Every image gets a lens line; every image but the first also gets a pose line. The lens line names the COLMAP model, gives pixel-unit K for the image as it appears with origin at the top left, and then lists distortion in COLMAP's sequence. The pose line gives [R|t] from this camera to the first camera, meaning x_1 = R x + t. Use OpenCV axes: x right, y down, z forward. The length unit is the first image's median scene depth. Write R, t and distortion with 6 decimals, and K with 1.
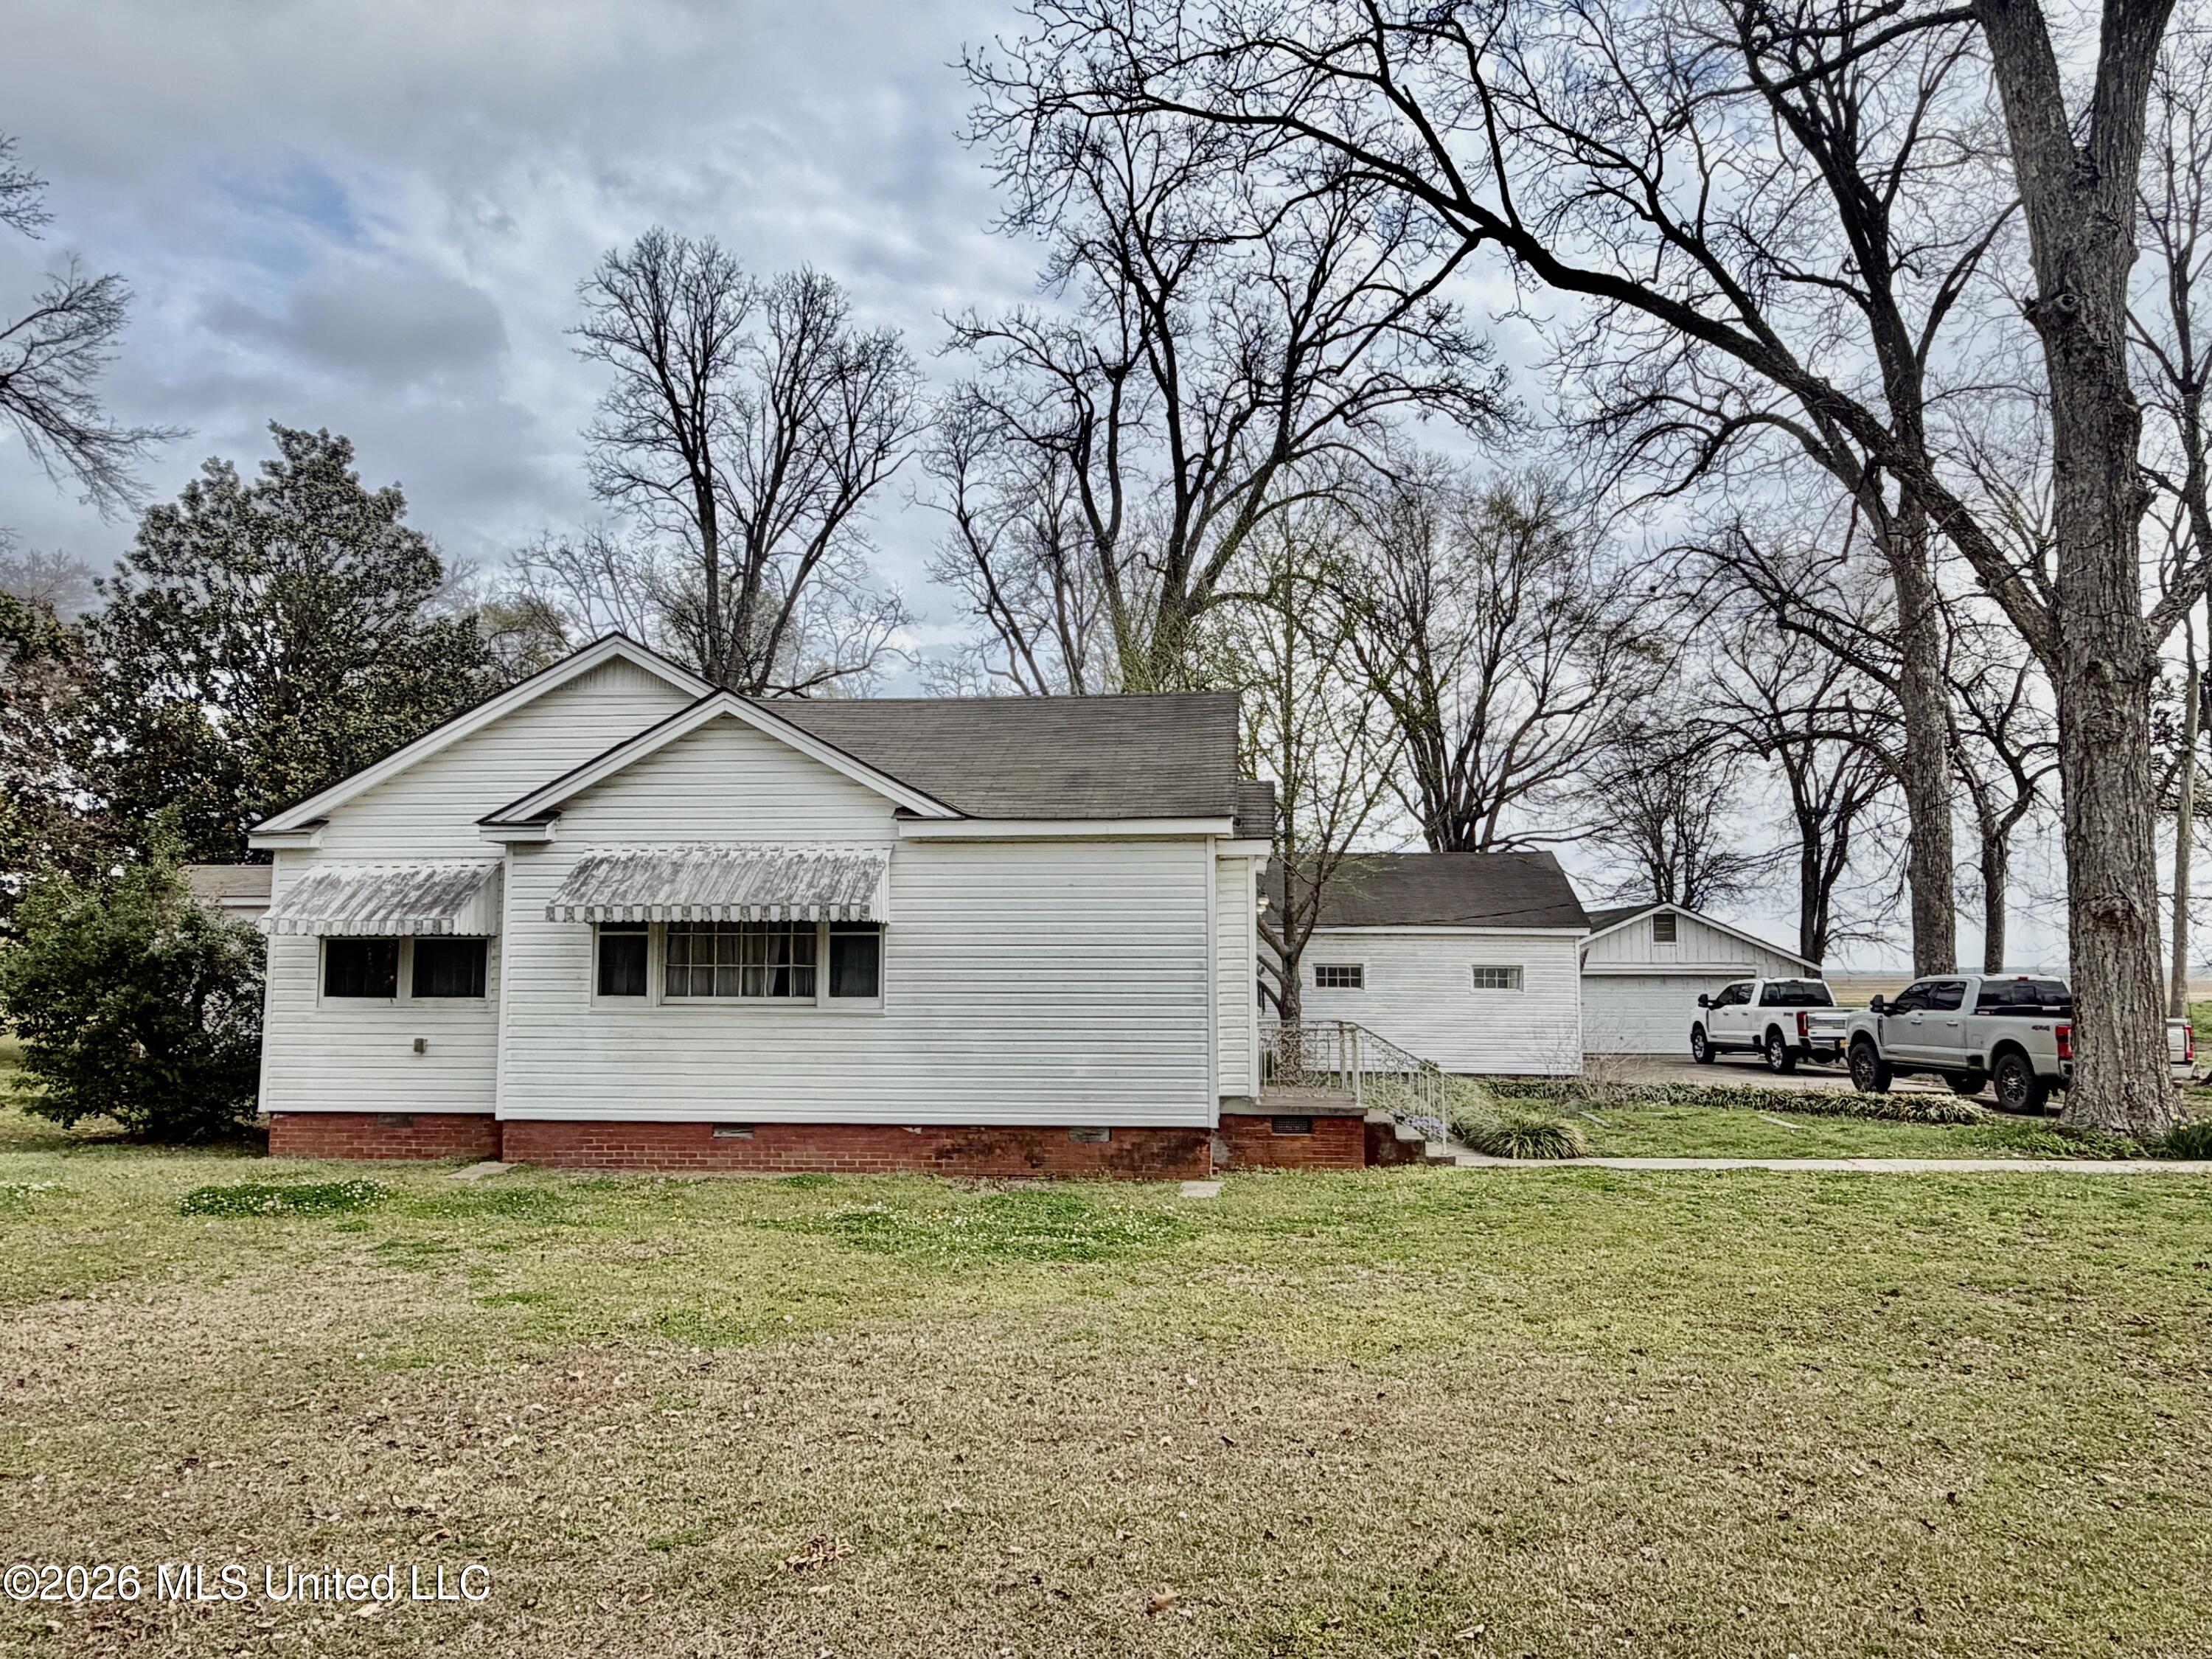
lens RADIAL K [[1503.1, 0, 1107.4], [0, 1503.1, 832.6], [0, 0, 1]] dist [0.003522, 0.001518]
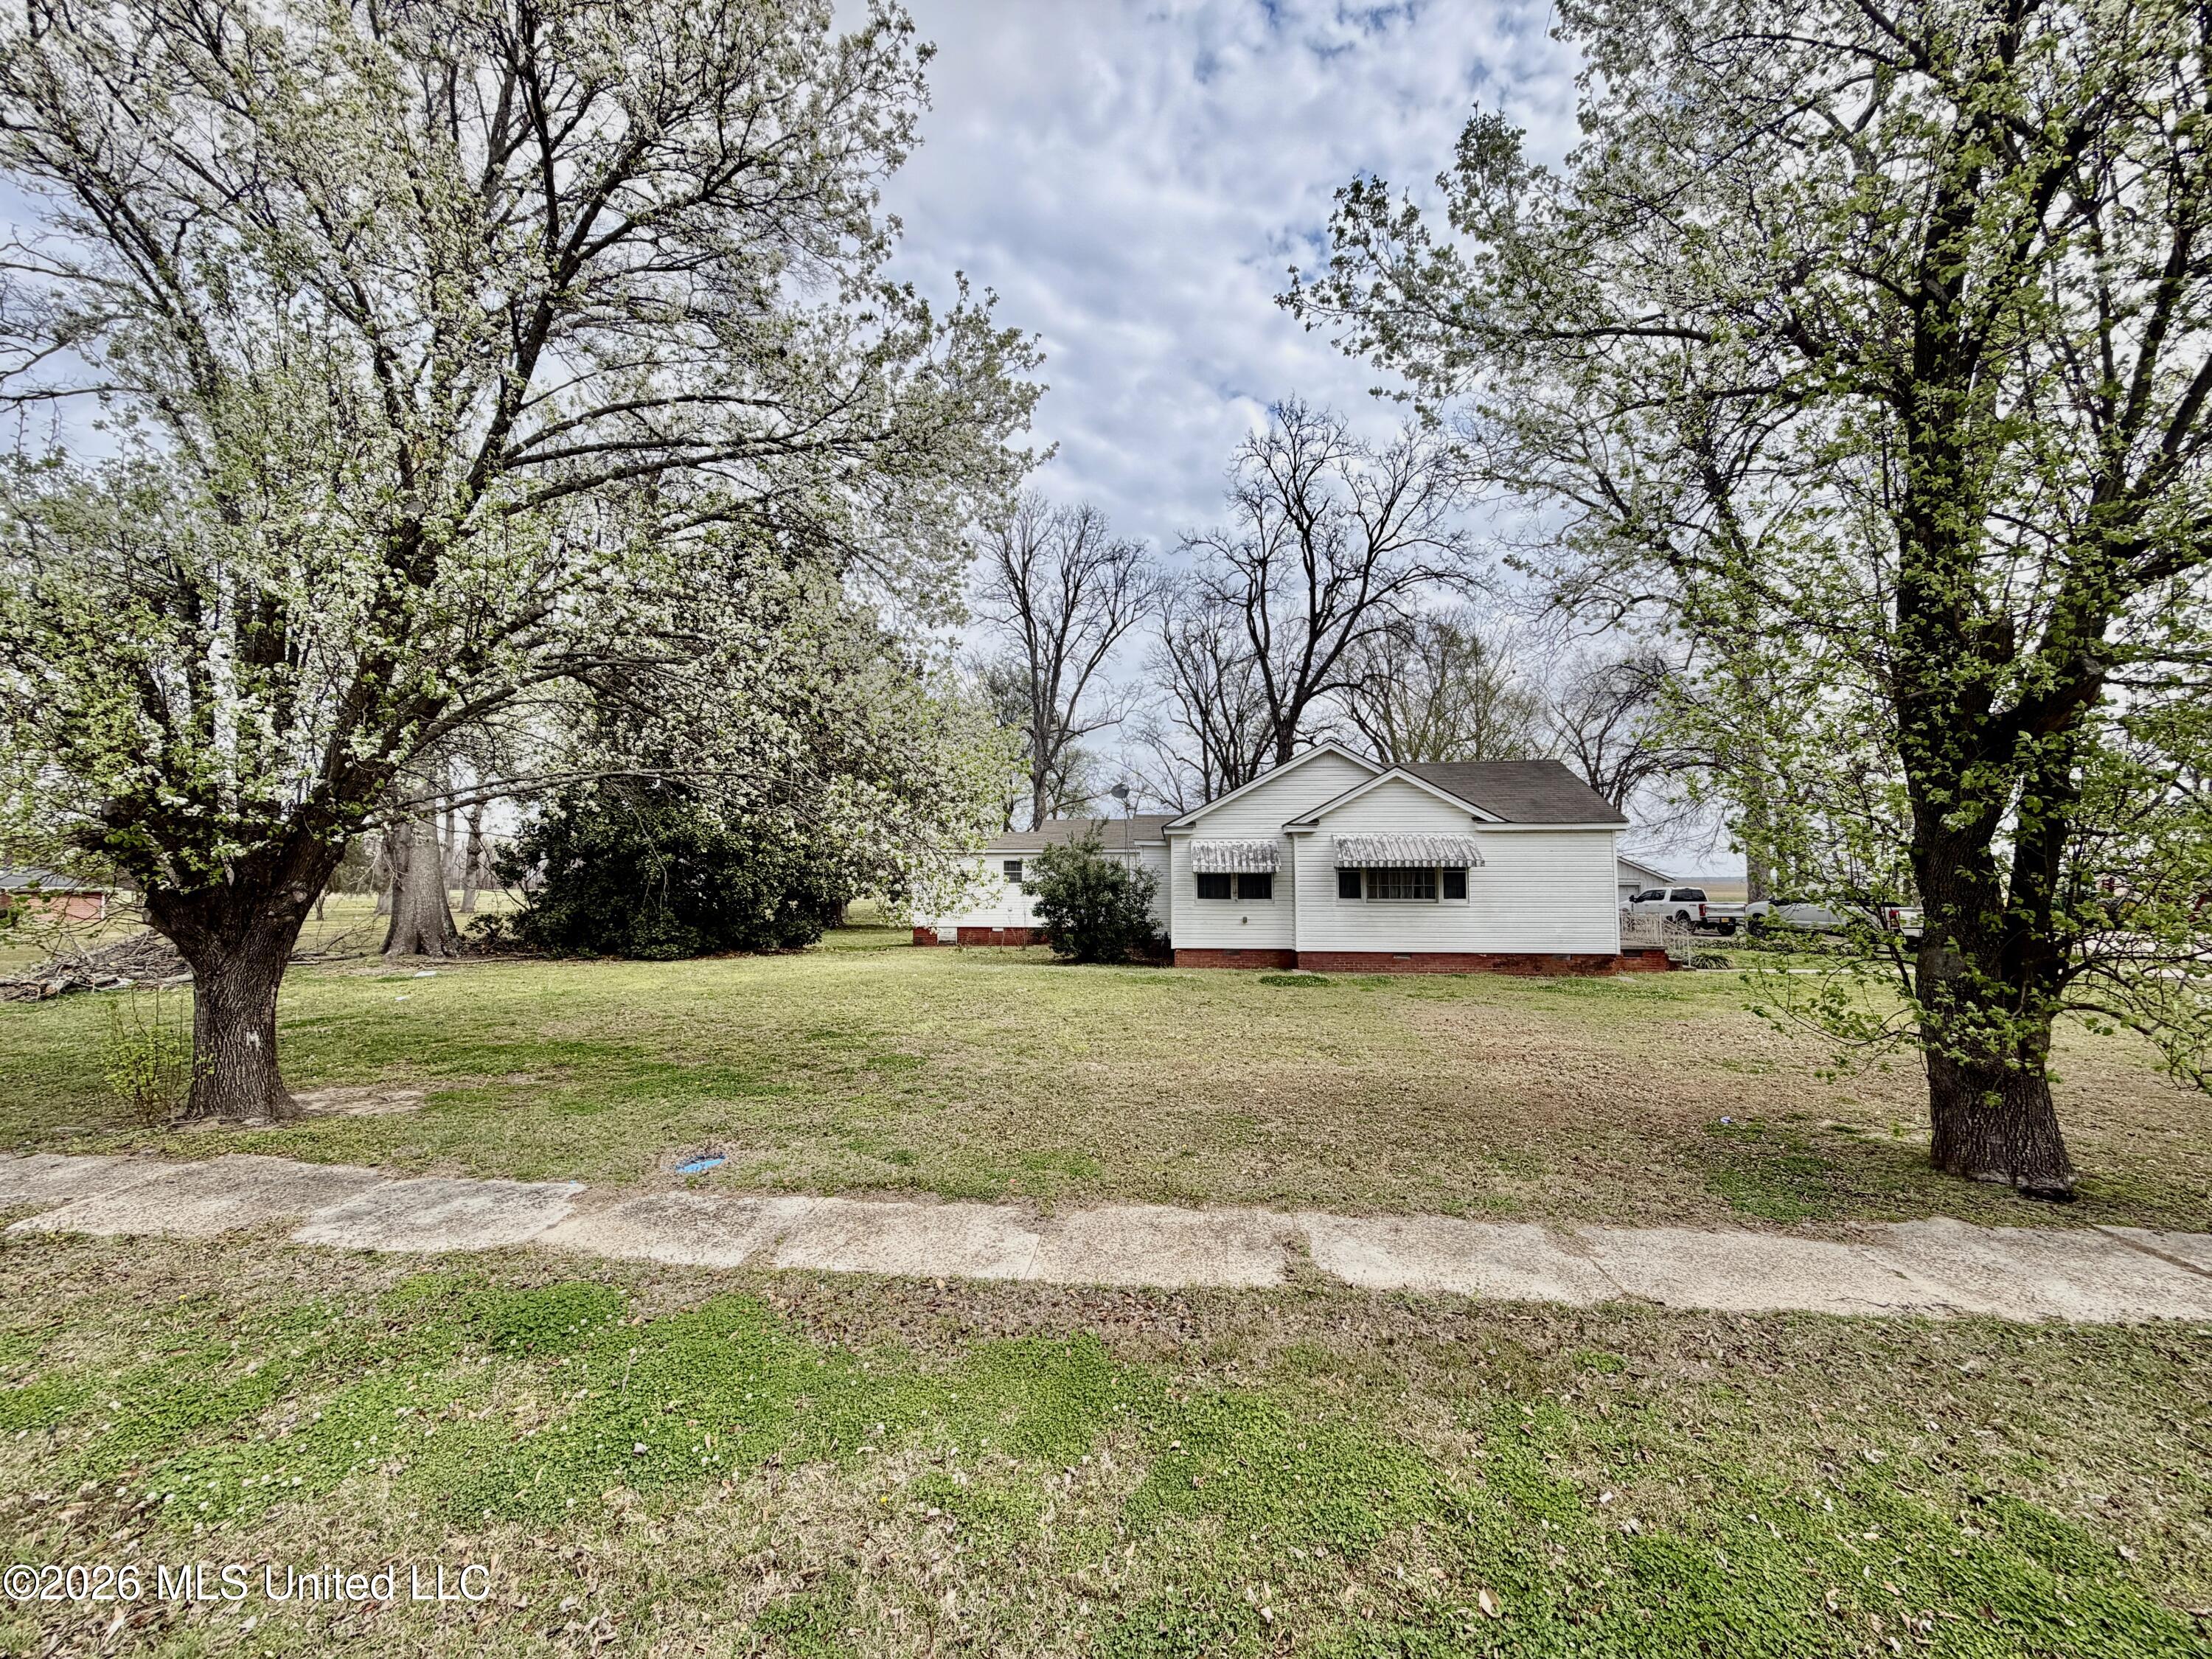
lens RADIAL K [[878.9, 0, 1103.9], [0, 878.9, 826.8], [0, 0, 1]] dist [0.000817, -0.000330]
pose [[0.999968, -0.000153, 0.008028, -0.674090], [-0.000105, 0.999484, 0.032130, -0.043859], [-0.008029, -0.032129, 0.999451, -0.333095]]
